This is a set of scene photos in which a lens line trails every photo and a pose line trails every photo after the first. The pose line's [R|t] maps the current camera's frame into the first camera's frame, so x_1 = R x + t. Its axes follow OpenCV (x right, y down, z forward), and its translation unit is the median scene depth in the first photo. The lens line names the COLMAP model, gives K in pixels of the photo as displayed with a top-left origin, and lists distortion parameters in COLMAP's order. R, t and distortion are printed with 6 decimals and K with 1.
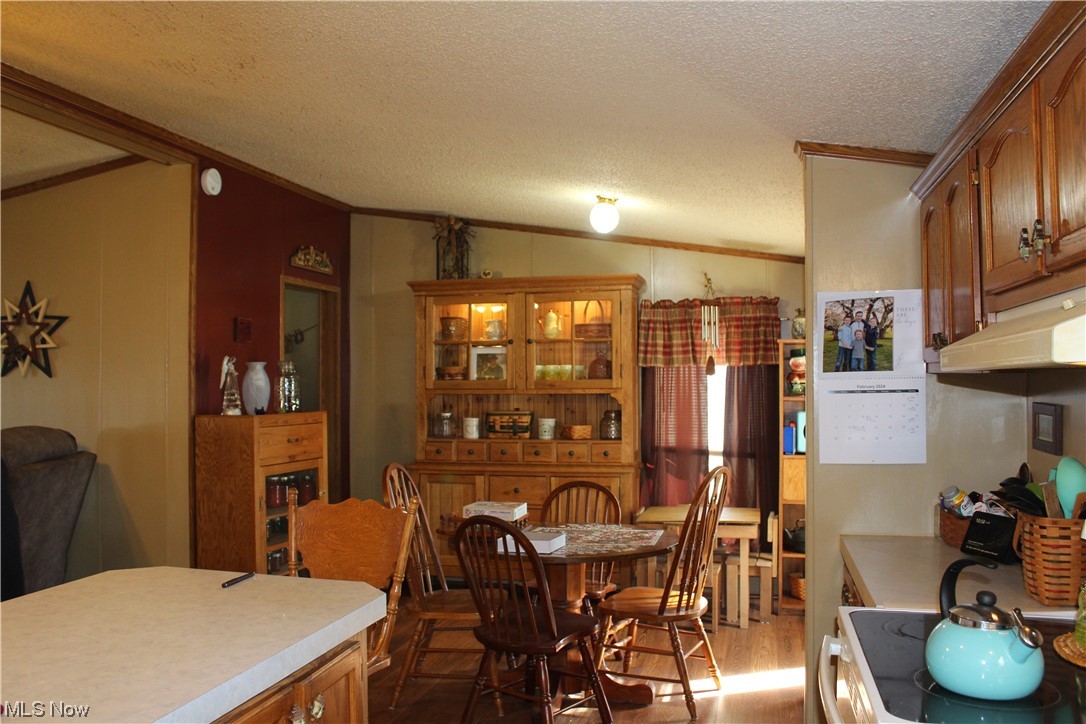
lens RADIAL K [[906.6, 0, 534.1], [0, 906.6, 369.9], [0, 0, 1]] dist [-0.073943, 0.026899]
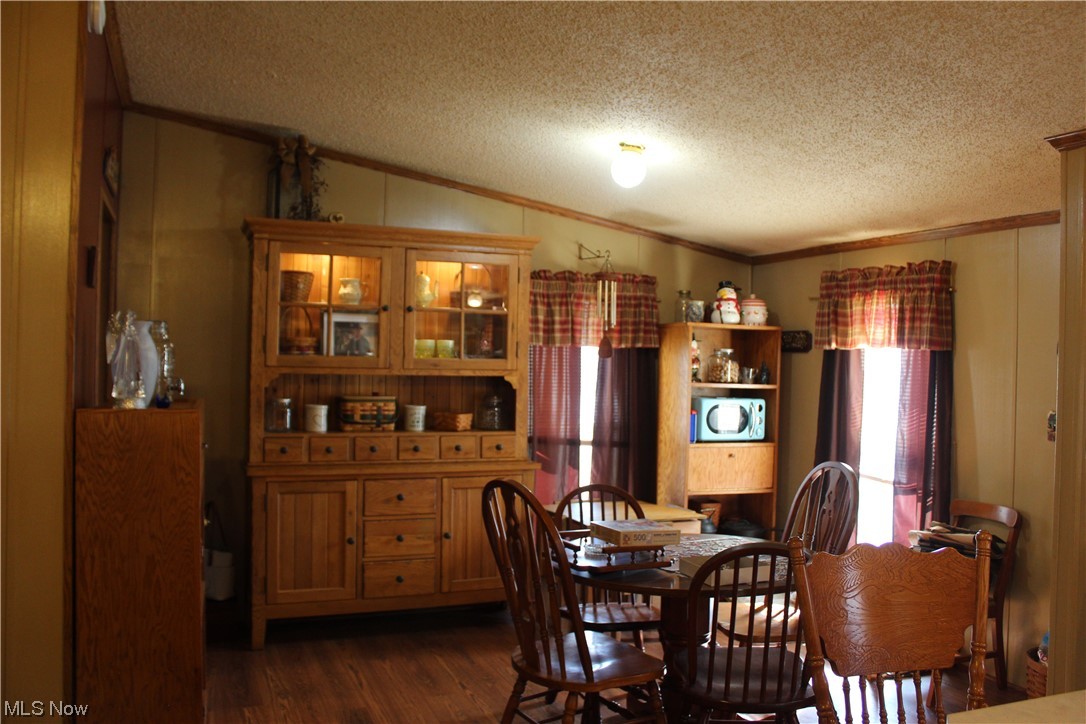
lens RADIAL K [[906.6, 0, 540.7], [0, 906.6, 357.6], [0, 0, 1]] dist [-0.073943, 0.026899]
pose [[0.820473, 0.023534, 0.571200, -0.362478], [-0.032256, 0.999466, 0.005154, 0.003179], [-0.570774, -0.022653, 0.820794, 0.279867]]
